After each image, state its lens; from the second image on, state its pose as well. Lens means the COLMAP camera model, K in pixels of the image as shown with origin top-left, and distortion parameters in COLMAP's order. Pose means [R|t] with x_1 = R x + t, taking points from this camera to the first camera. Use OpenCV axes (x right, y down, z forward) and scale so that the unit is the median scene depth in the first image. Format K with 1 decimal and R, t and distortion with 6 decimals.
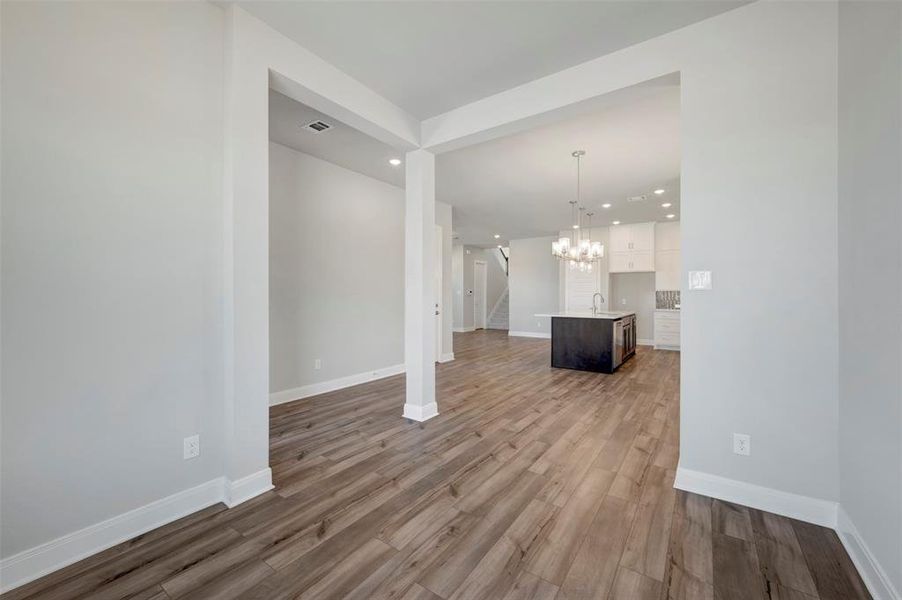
lens RADIAL K [[358.6, 0, 453.8], [0, 358.6, 291.6], [0, 0, 1]] dist [0.002617, -0.000543]
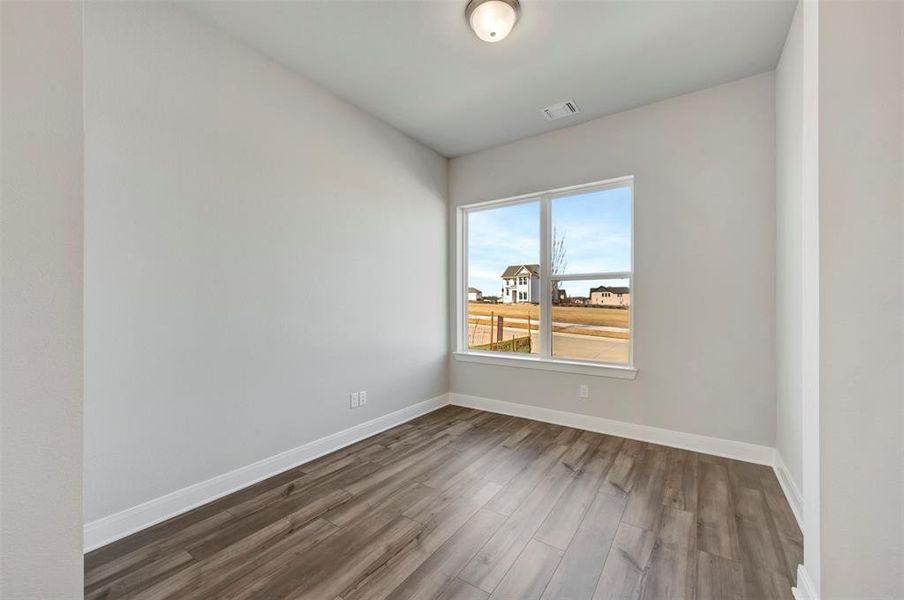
lens RADIAL K [[359.4, 0, 455.9], [0, 359.4, 304.2], [0, 0, 1]] dist [0.002617, -0.000543]
pose [[-0.999889, 0.001104, -0.014879, 0.046262], [0.001181, 0.999986, -0.005145, 0.012693], [0.014873, -0.005162, -0.999876, 1.039175]]
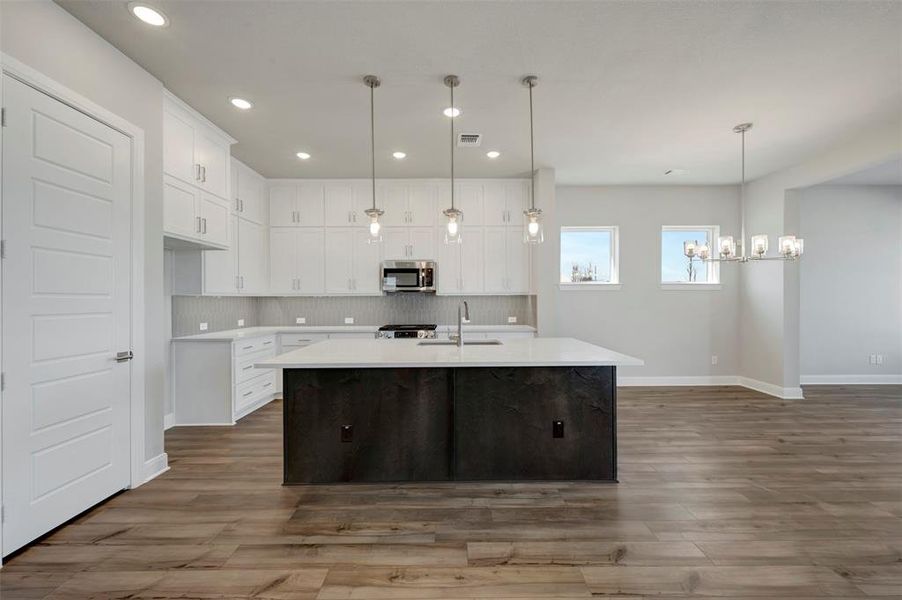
lens RADIAL K [[358.6, 0, 454.1], [0, 358.6, 299.7], [0, 0, 1]] dist [0.002617, -0.000543]
pose [[-0.584095, -0.002826, 0.811680, 0.087718], [-0.006588, 0.999978, -0.001259, 0.008013], [-0.811658, -0.006082, -0.584101, 2.494823]]
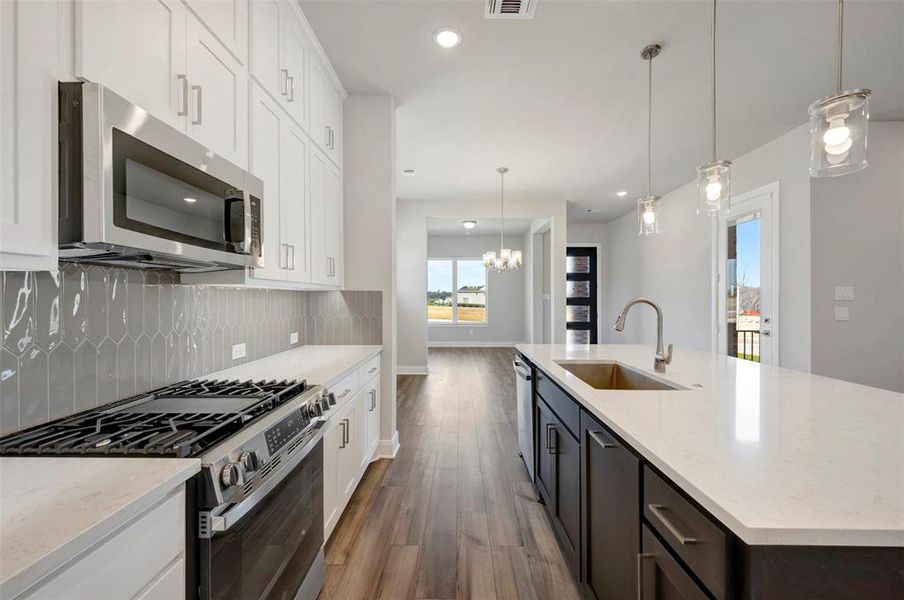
lens RADIAL K [[359.4, 0, 459.0], [0, 359.4, 297.8], [0, 0, 1]] dist [0.002617, -0.000543]
pose [[-0.820640, -0.004062, -0.571431, 1.331135], [0.002499, 0.999940, -0.010697, 0.011465], [0.571440, -0.010206, -0.820580, 2.255014]]
